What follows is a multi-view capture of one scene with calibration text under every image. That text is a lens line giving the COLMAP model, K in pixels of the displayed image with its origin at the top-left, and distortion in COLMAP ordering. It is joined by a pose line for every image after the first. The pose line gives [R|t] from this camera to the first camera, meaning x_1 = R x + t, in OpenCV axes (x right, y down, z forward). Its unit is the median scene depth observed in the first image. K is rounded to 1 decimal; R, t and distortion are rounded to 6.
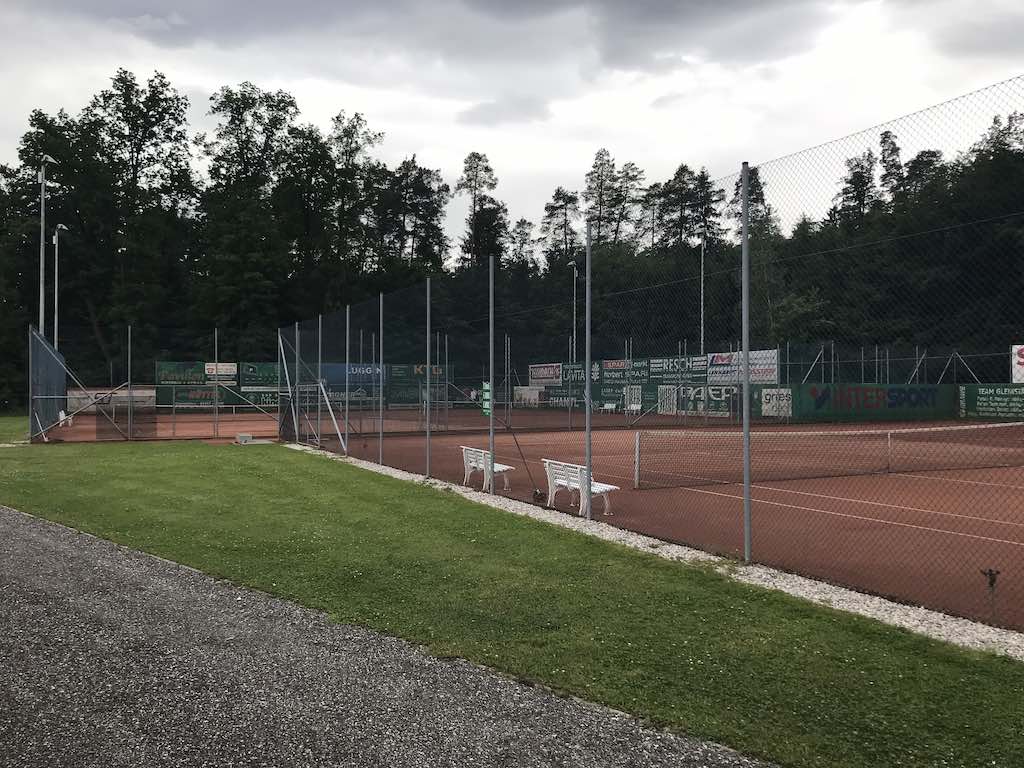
lens RADIAL K [[853.5, 0, 501.9], [0, 853.5, 380.0], [0, 0, 1]] dist [-0.021193, -0.013064]
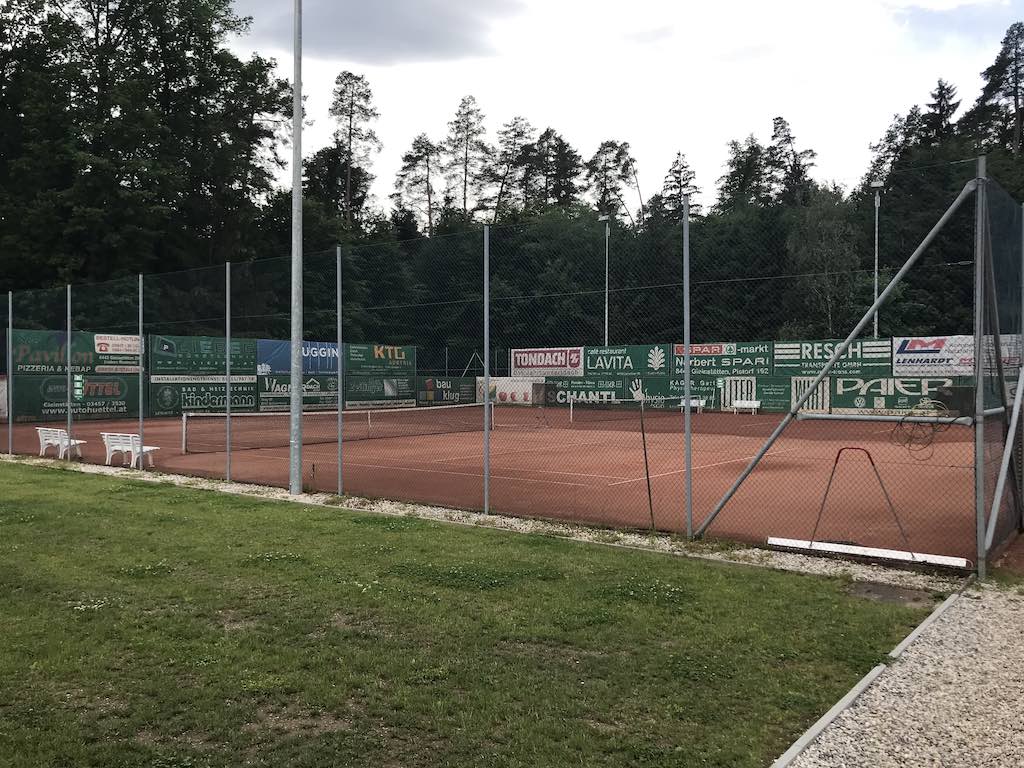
lens RADIAL K [[853.5, 0, 515.7], [0, 853.5, 384.0], [0, 0, 1]] dist [-0.021193, -0.013064]
pose [[0.889793, 0.000949, 0.456363, -0.350421], [-0.007958, 0.999878, 0.013436, 0.003909], [-0.456295, -0.015587, 0.889692, 0.353120]]
